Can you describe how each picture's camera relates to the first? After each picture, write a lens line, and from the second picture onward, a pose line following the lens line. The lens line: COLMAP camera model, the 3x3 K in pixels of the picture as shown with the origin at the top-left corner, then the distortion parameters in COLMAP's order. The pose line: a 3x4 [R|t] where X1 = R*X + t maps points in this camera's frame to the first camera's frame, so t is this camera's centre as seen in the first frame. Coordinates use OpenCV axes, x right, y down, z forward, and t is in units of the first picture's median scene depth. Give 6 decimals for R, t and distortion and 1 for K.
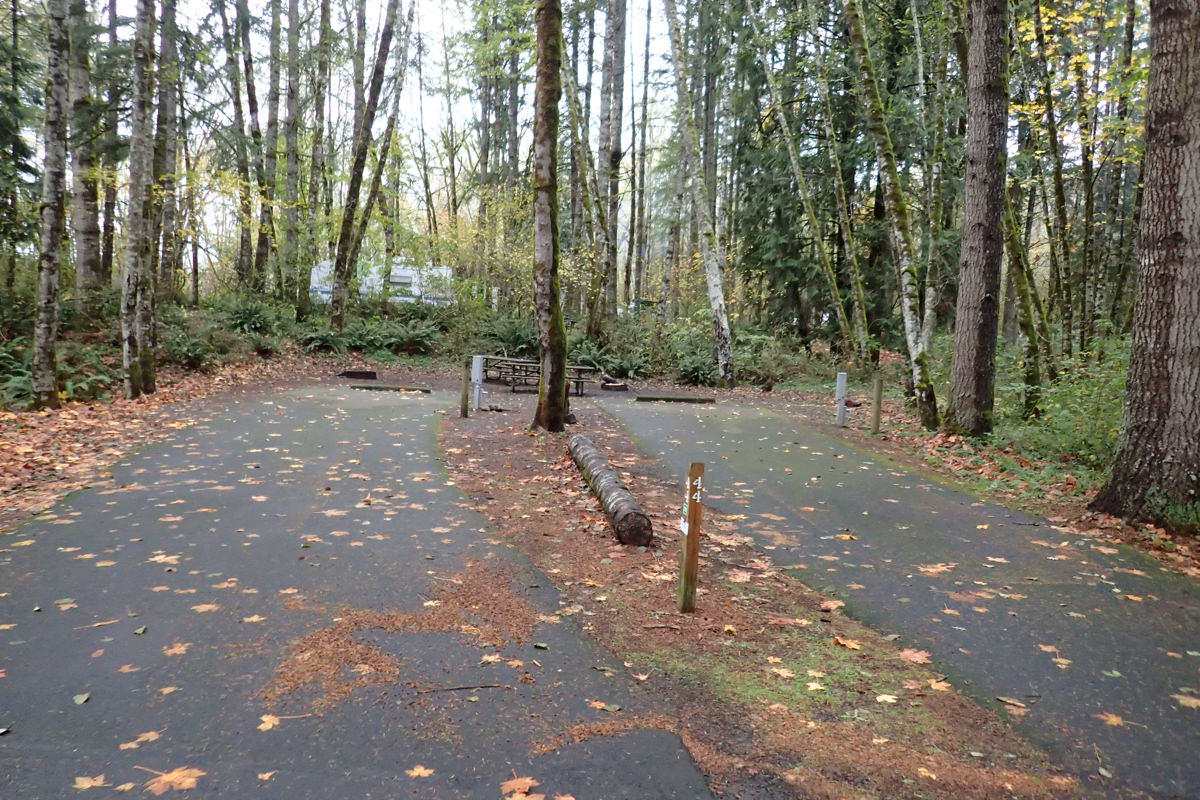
lens RADIAL K [[882.4, 0, 600.0], [0, 882.4, 400.0], [0, 0, 1]] dist [0.002361, -0.002653]
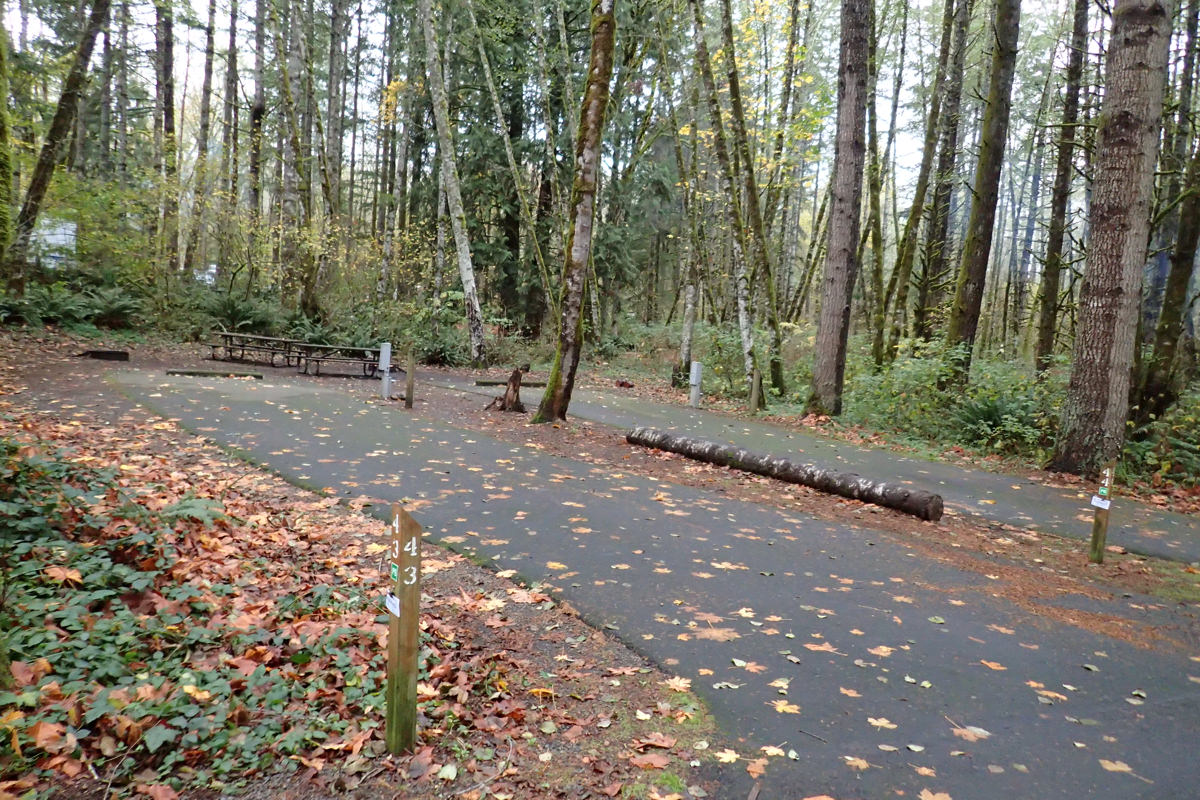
lens RADIAL K [[863.1, 0, 599.9], [0, 863.1, 430.2], [0, 0, 1]] dist [-0.034530, 0.003633]
pose [[0.871801, -0.033721, 0.488698, -0.402732], [-0.000391, 0.997580, 0.069532, -0.020735], [-0.489860, -0.060810, 0.869678, 0.064215]]
